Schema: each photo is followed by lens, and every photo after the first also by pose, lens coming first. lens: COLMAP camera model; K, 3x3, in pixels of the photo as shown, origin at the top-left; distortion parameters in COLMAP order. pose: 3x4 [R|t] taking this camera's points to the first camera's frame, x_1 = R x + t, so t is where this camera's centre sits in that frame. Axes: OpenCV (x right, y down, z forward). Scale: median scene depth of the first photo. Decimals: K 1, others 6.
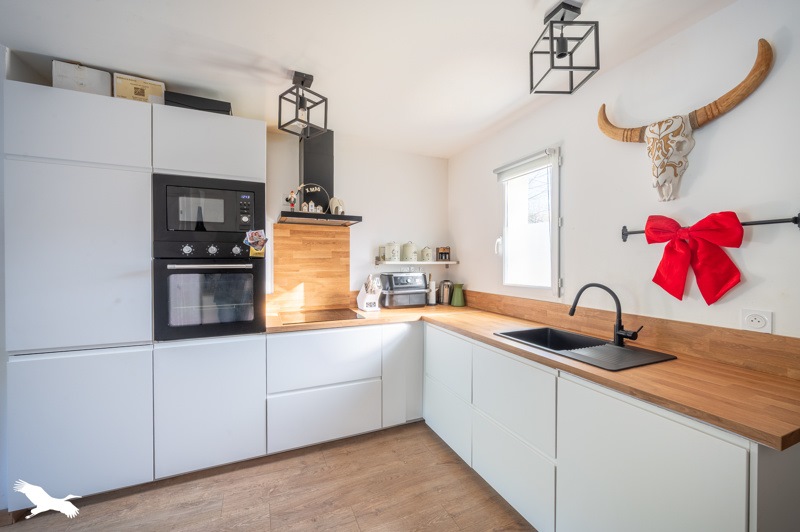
lens RADIAL K [[315.9, 0, 400.0], [0, 315.9, 266.0], [0, 0, 1]] dist [-0.000076, 0.000041]
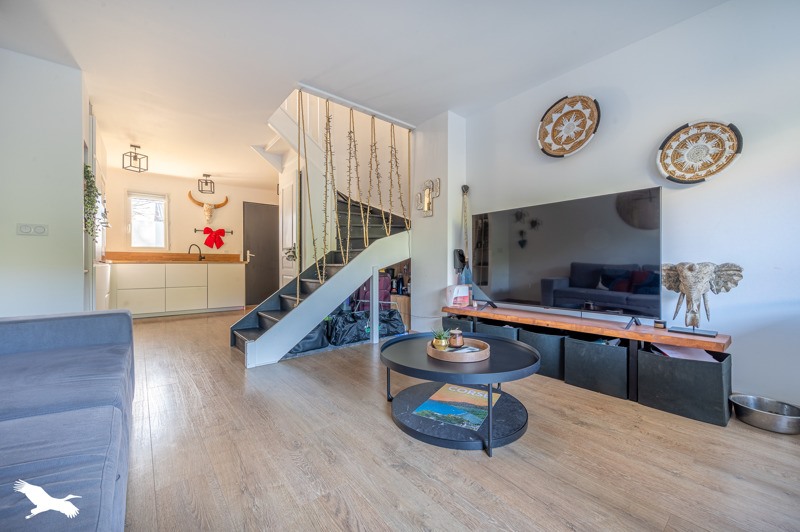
lens RADIAL K [[315.9, 0, 400.0], [0, 315.9, 266.0], [0, 0, 1]] dist [-0.000076, 0.000041]
pose [[-0.267312, -0.004292, 0.963600, -3.762860], [0.017577, 0.999802, 0.009329, 0.341838], [-0.963450, 0.019431, -0.267184, -0.266387]]
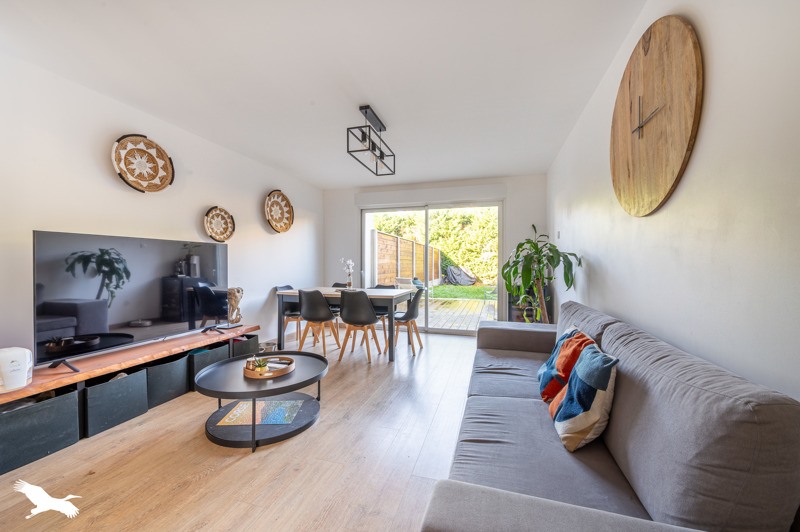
lens RADIAL K [[315.9, 0, 400.0], [0, 315.9, 266.0], [0, 0, 1]] dist [-0.000076, 0.000041]
pose [[-0.654228, 0.004006, -0.756286, -1.925142], [-0.015957, 0.999690, 0.019100, 0.136626], [0.756129, 0.024564, -0.653962, 0.690791]]
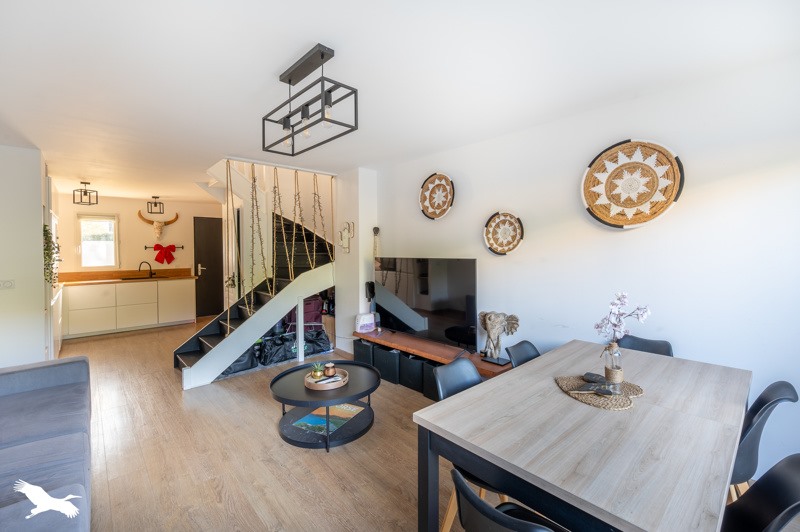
lens RADIAL K [[341.4, 0, 400.2], [0, 341.4, 253.4], [0, 0, 1]] dist [0.001055, 0.000083]
pose [[-0.317658, -0.006751, 0.948181, -4.552155], [0.025243, 0.999560, 0.015574, -0.028326], [-0.947869, 0.028882, -0.317347, -0.597961]]
